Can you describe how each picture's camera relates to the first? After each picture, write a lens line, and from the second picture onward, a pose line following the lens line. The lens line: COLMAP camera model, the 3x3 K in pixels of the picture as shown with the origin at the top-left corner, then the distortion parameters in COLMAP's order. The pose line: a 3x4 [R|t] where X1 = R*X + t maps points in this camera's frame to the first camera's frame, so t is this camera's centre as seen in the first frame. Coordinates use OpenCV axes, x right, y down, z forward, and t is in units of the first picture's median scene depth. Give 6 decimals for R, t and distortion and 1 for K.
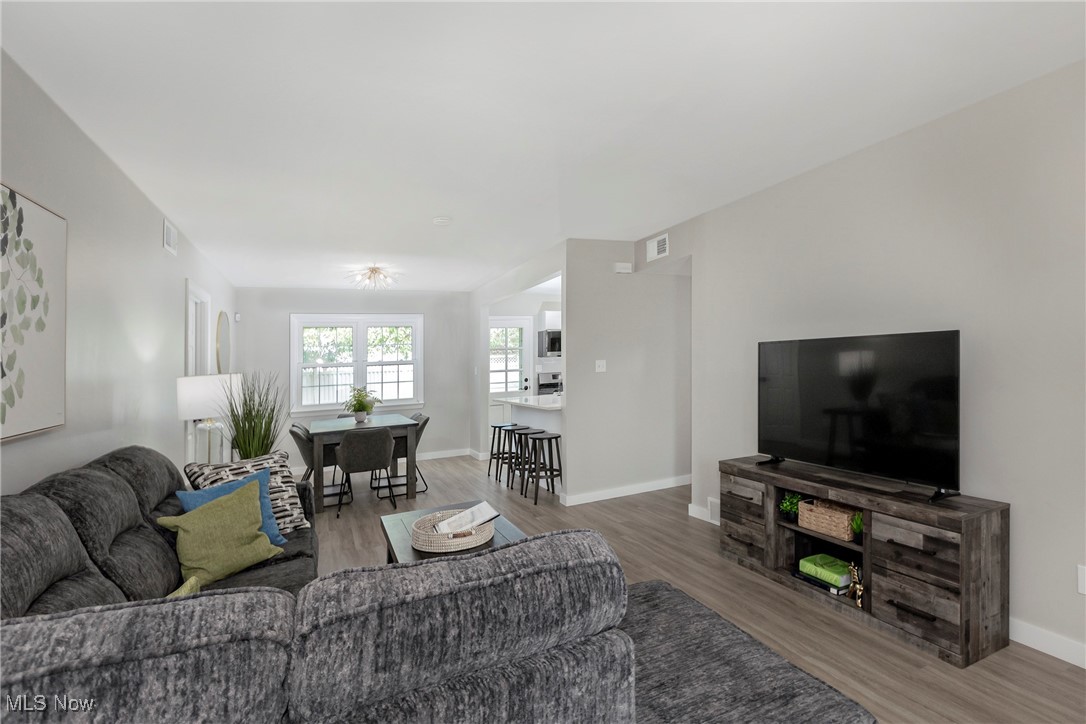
lens RADIAL K [[501.2, 0, 561.0], [0, 501.2, 325.6], [0, 0, 1]] dist [0.000691, 0.000327]
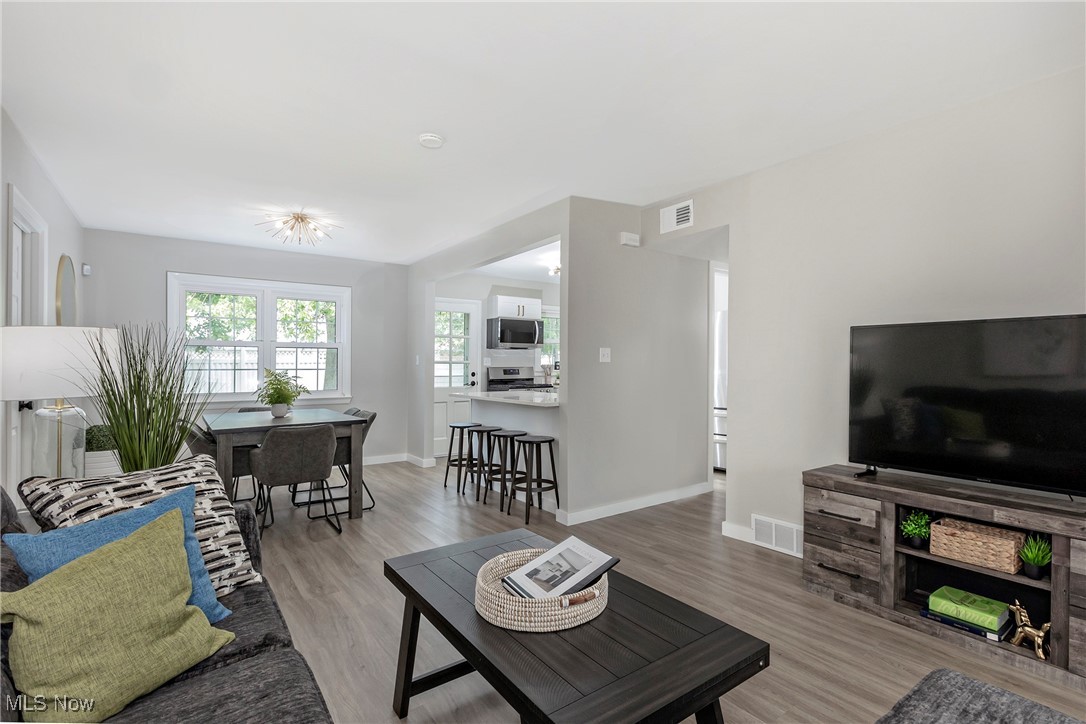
lens RADIAL K [[515.9, 0, 559.5], [0, 515.9, 354.5], [0, 0, 1]] dist [-0.000651, -0.000514]
pose [[0.980459, 0.044572, 0.191607, -0.247779], [-0.053892, 0.997590, 0.043709, 0.074304], [-0.189197, -0.053181, 0.980498, 0.300807]]
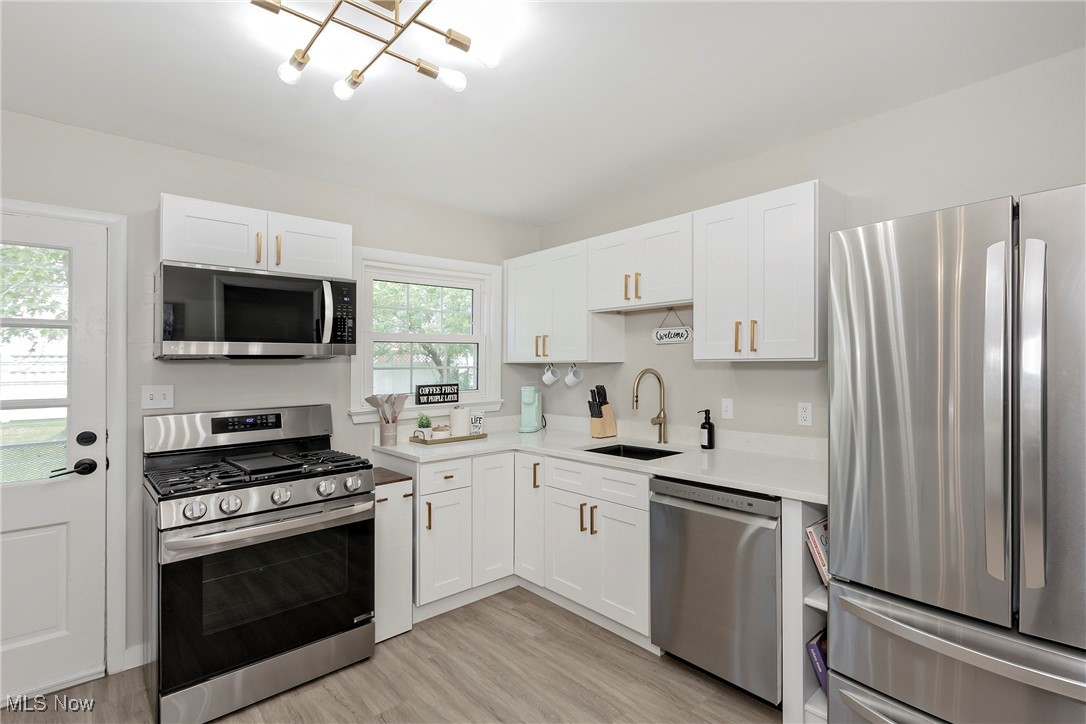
lens RADIAL K [[530.3, 0, 519.5], [0, 530.3, 376.9], [0, 0, 1]] dist [0.000071, -0.000246]
pose [[0.974967, 0.032617, 0.219946, 0.250315], [-0.052872, 0.994818, 0.086840, 0.095907], [-0.215974, -0.096295, 0.971639, 1.739232]]
